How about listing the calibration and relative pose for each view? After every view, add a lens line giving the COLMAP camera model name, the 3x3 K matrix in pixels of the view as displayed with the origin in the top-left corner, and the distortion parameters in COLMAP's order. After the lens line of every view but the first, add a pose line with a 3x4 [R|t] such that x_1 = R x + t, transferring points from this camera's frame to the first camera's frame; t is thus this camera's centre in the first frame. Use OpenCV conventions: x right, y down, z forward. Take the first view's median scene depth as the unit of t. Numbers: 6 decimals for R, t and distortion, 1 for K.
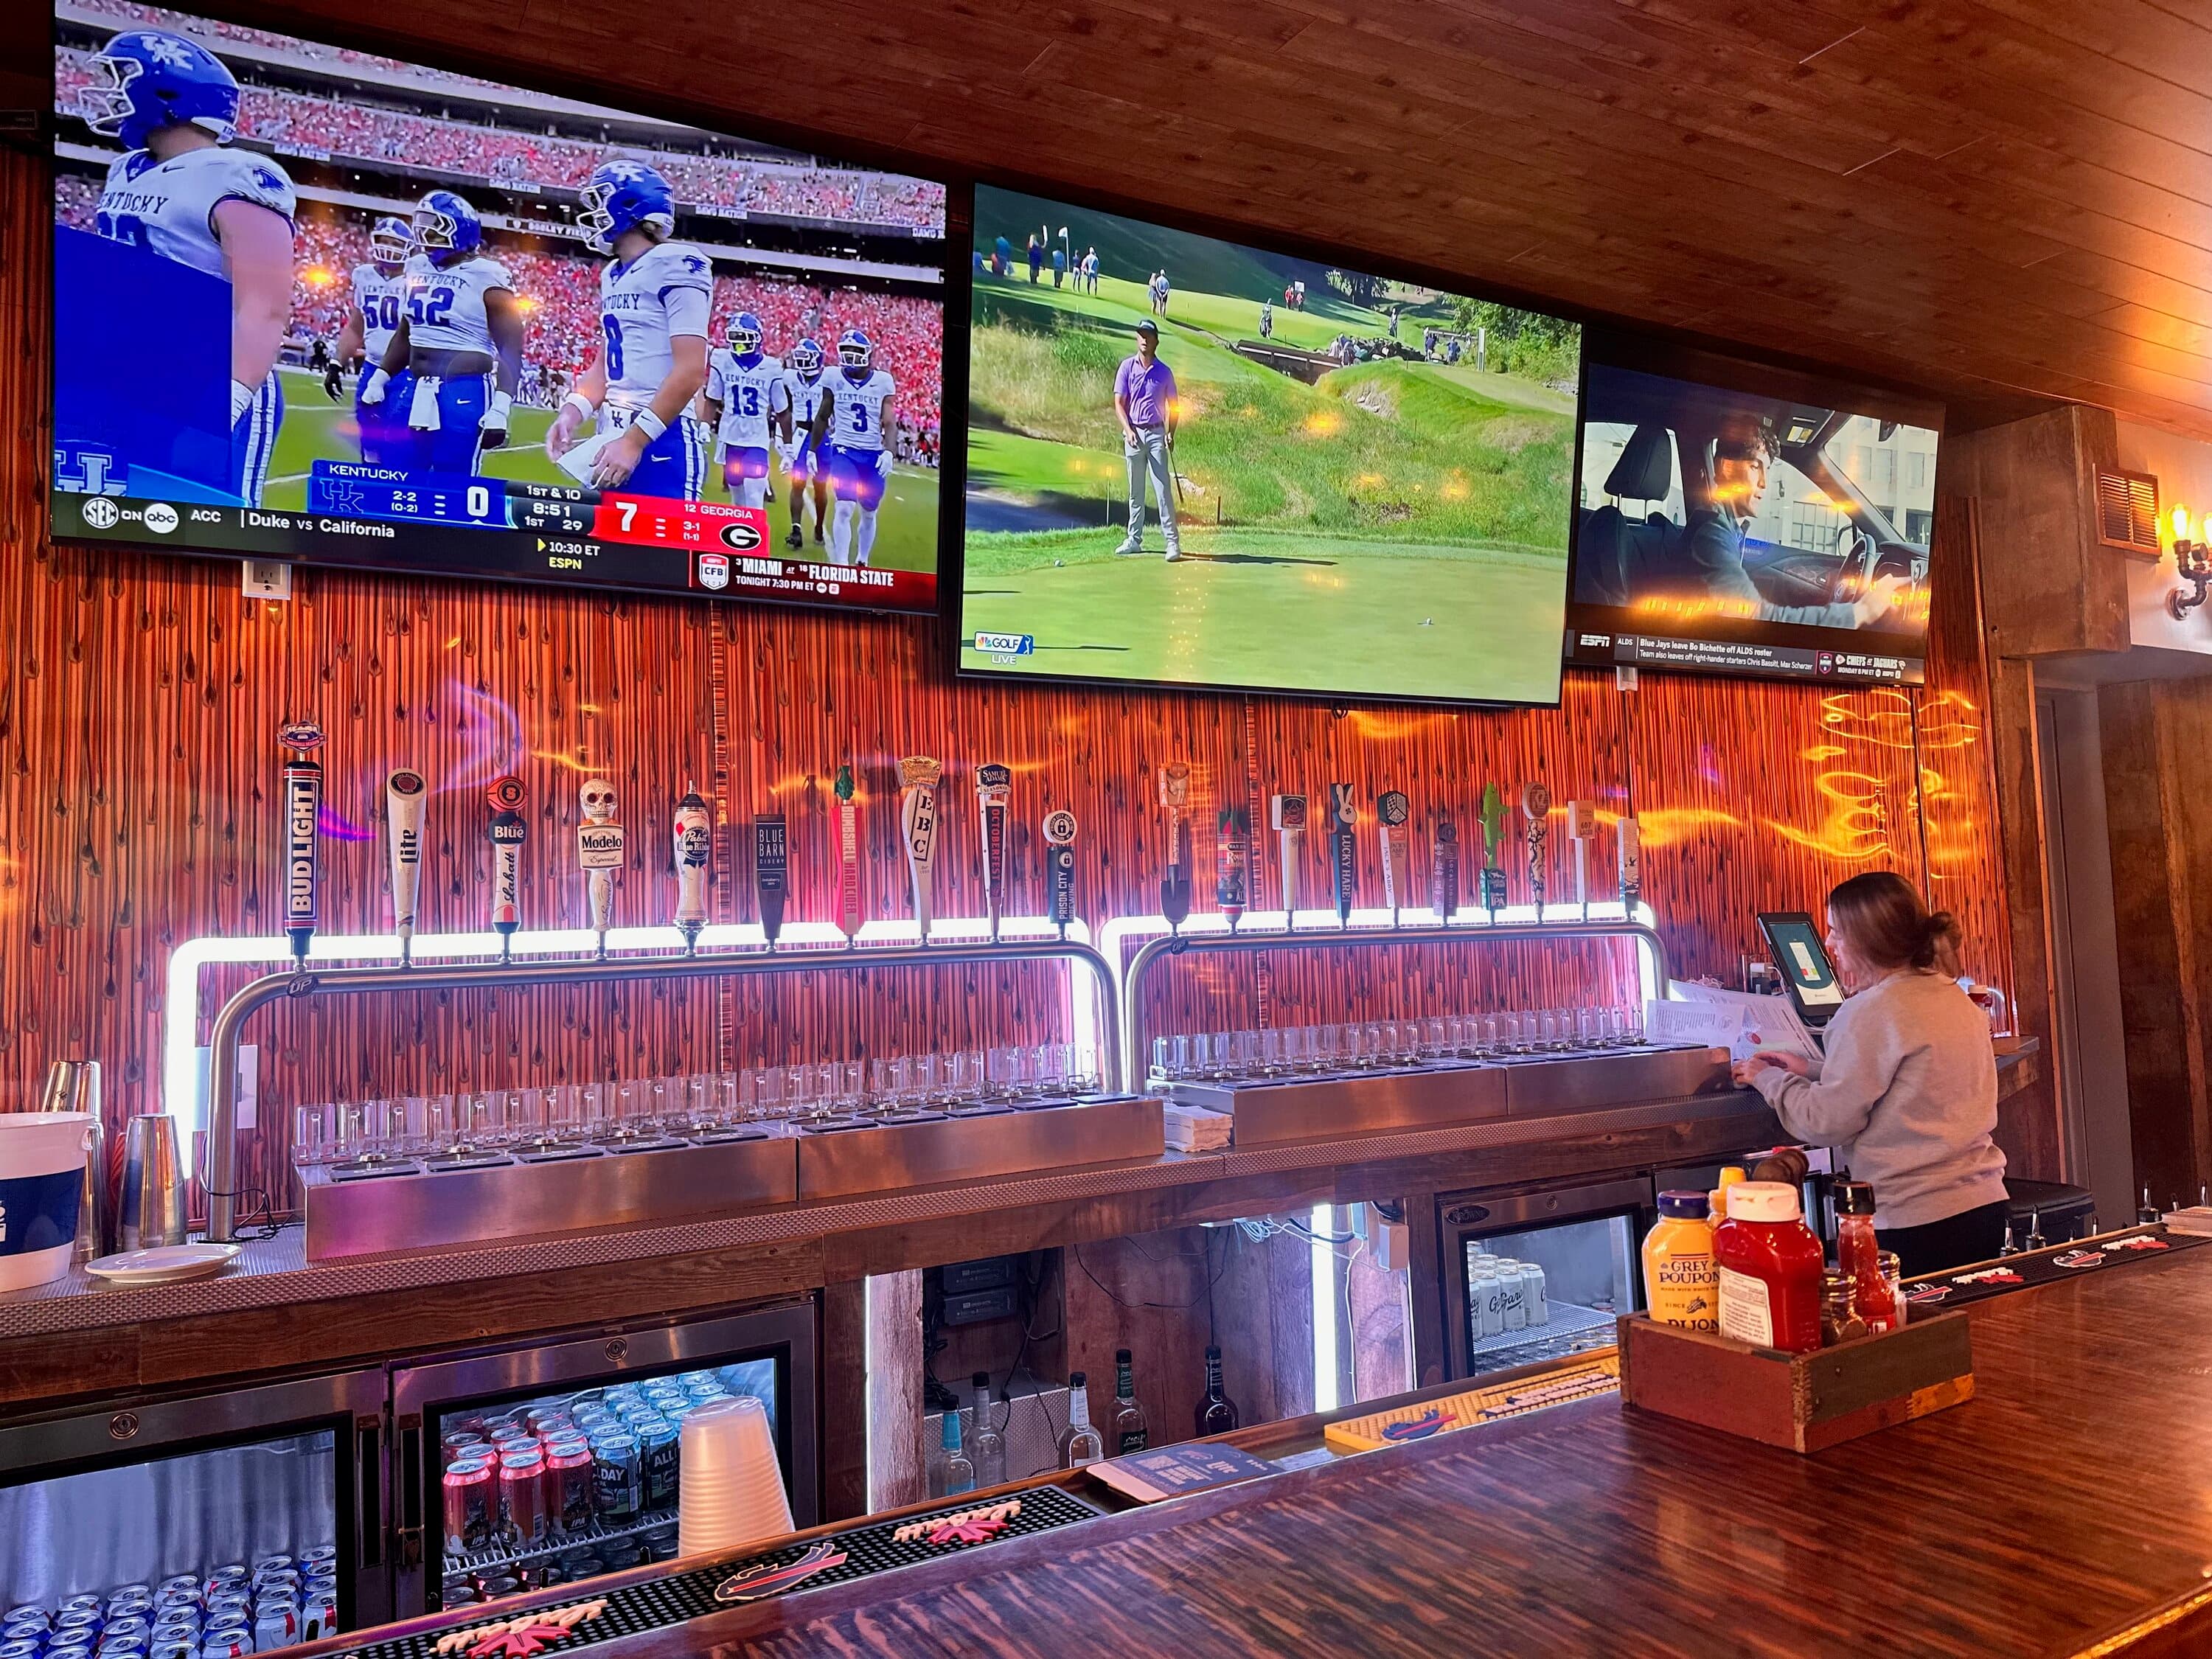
lens RADIAL K [[1547.5, 0, 1106.4], [0, 1547.5, 834.0], [0, 0, 1]] dist [0.169115, -0.266979]
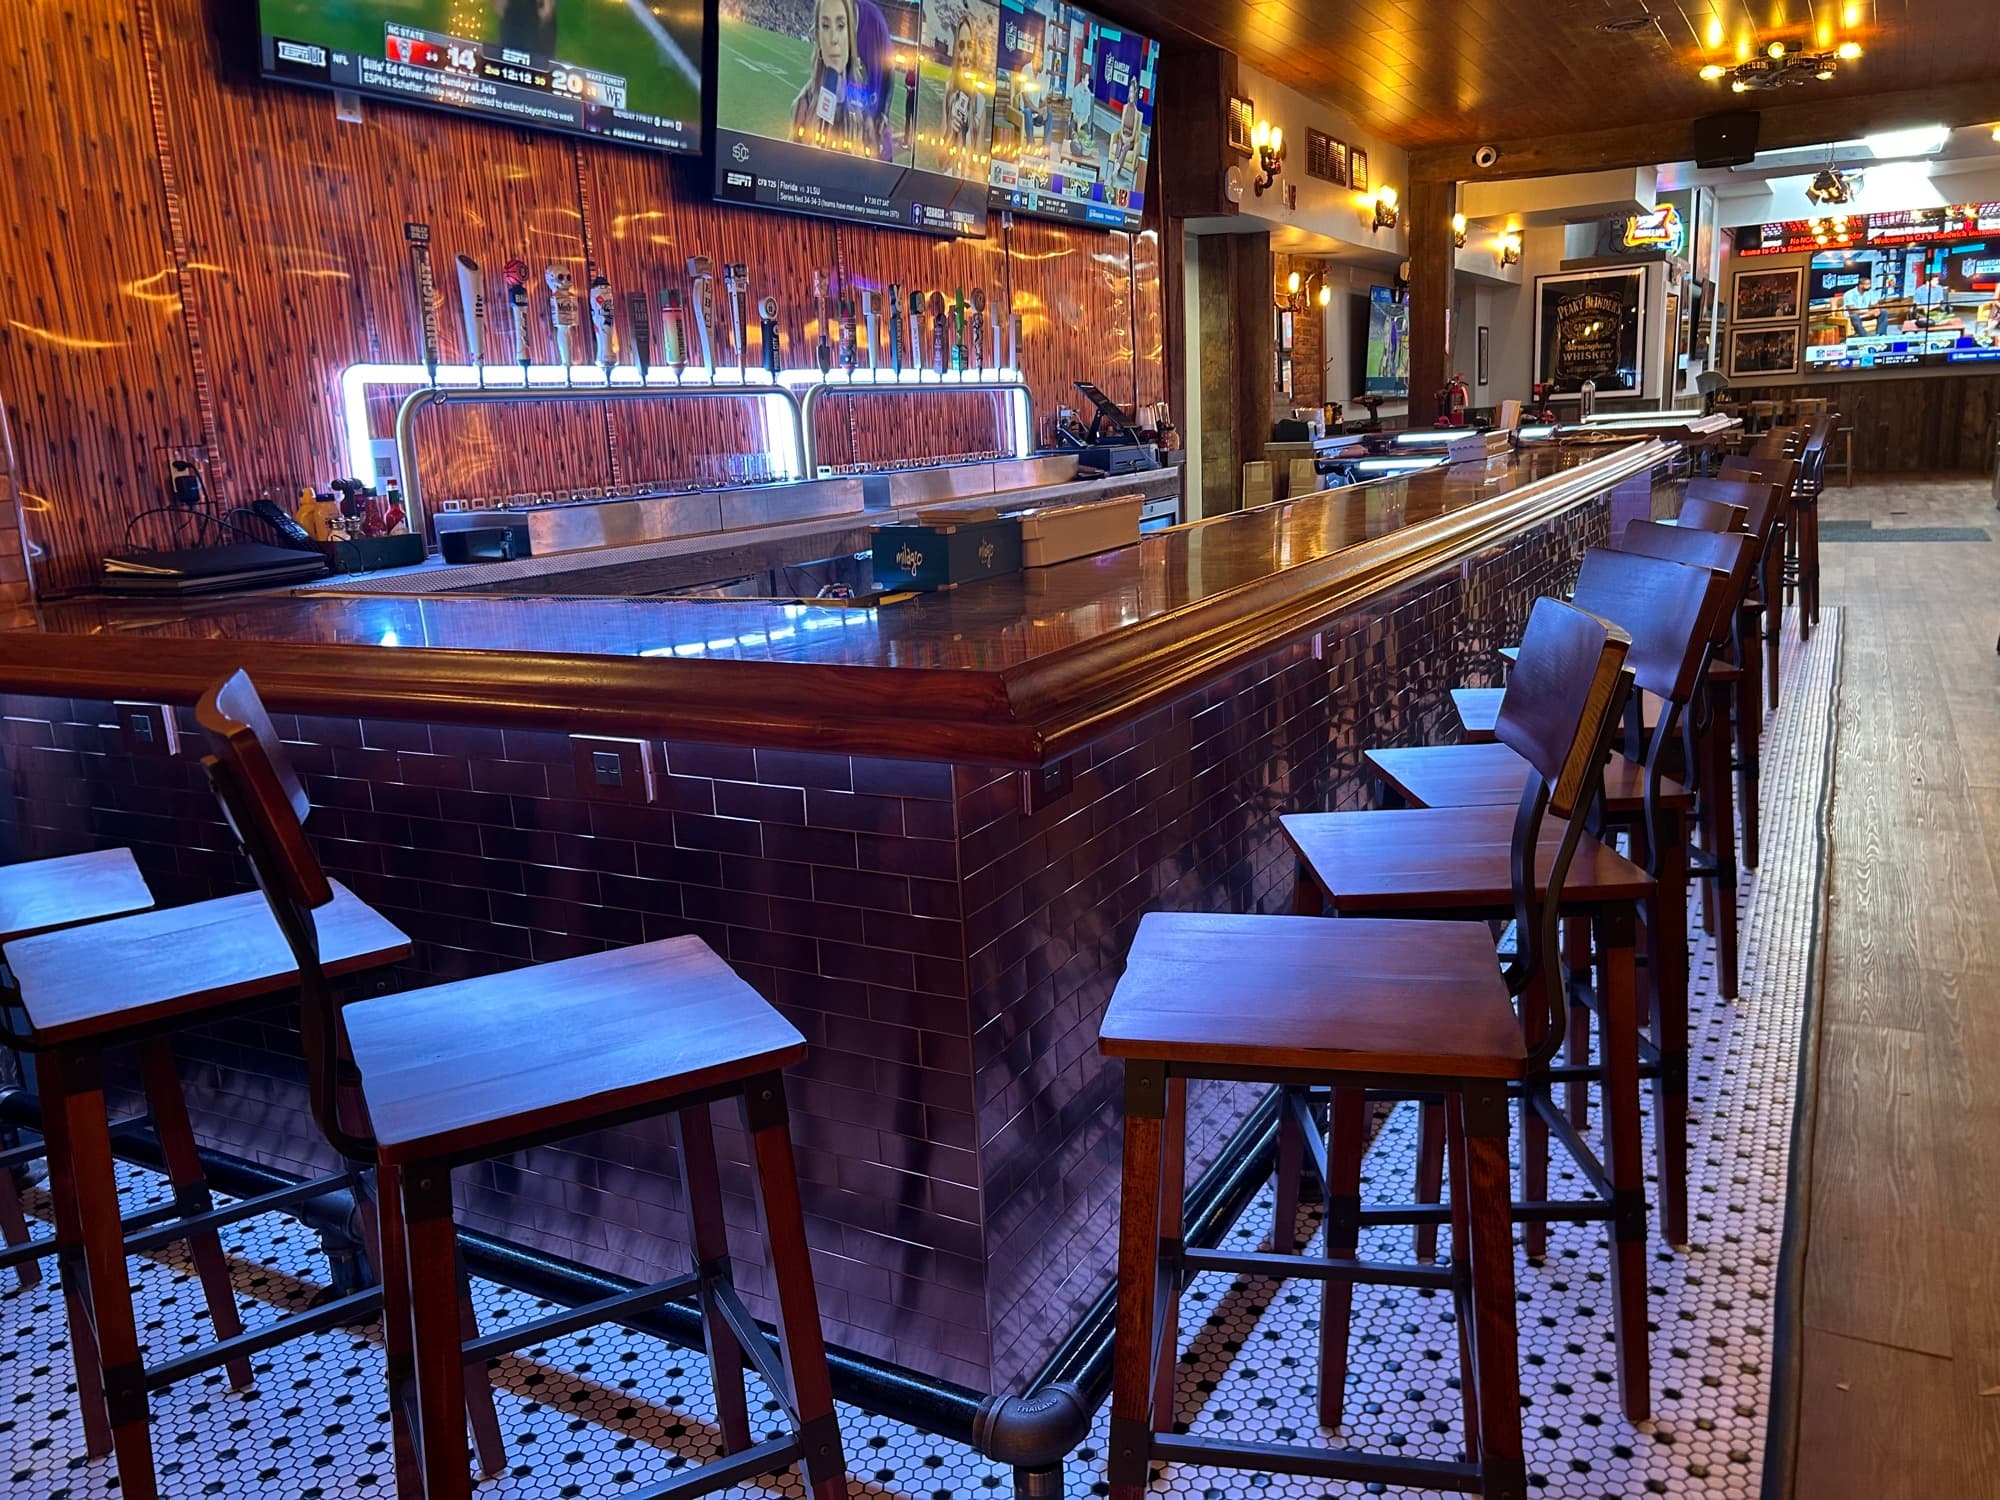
lens RADIAL K [[1489.8, 0, 1000.0], [0, 1489.8, 750.0], [0, 0, 1]] dist [0.067323, -0.074418]
pose [[0.857271, -0.117972, 0.501167, -0.612526], [-0.020184, 0.964947, 0.261668, 0.023397], [-0.514469, -0.234435, 0.824840, -0.438145]]
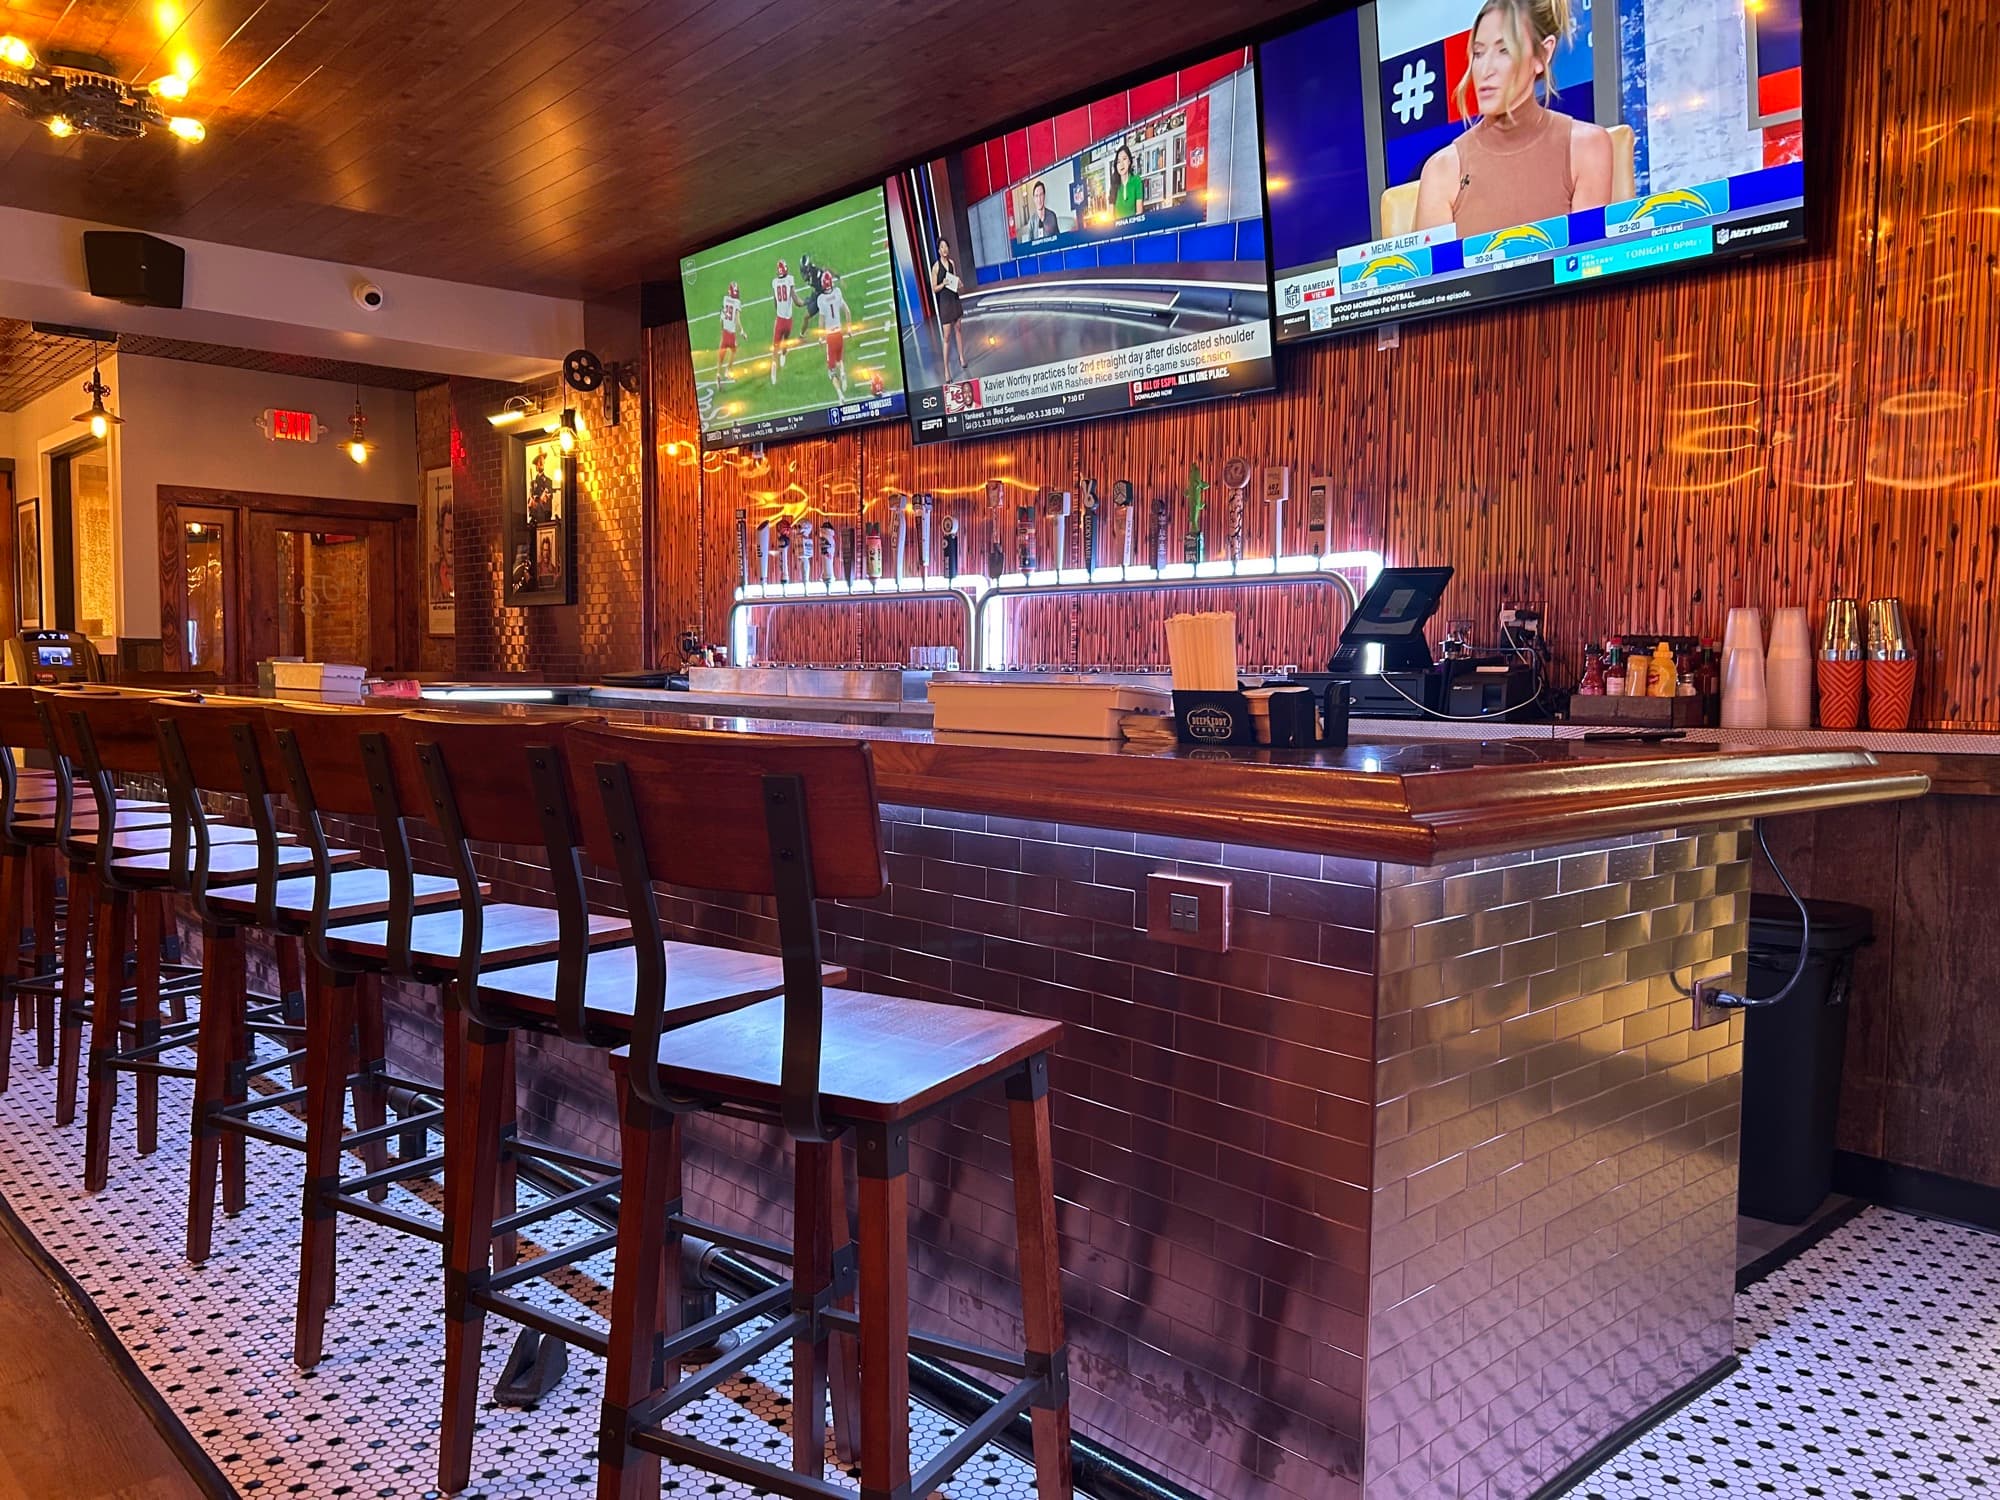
lens RADIAL K [[1489.8, 0, 1000.0], [0, 1489.8, 750.0], [0, 0, 1]] dist [0.067323, -0.074418]
pose [[0.216557, 0.098434, -0.971295, 1.601628], [0.054374, 0.992144, 0.112670, 0.059267], [0.974755, -0.077213, 0.209504, 0.652884]]
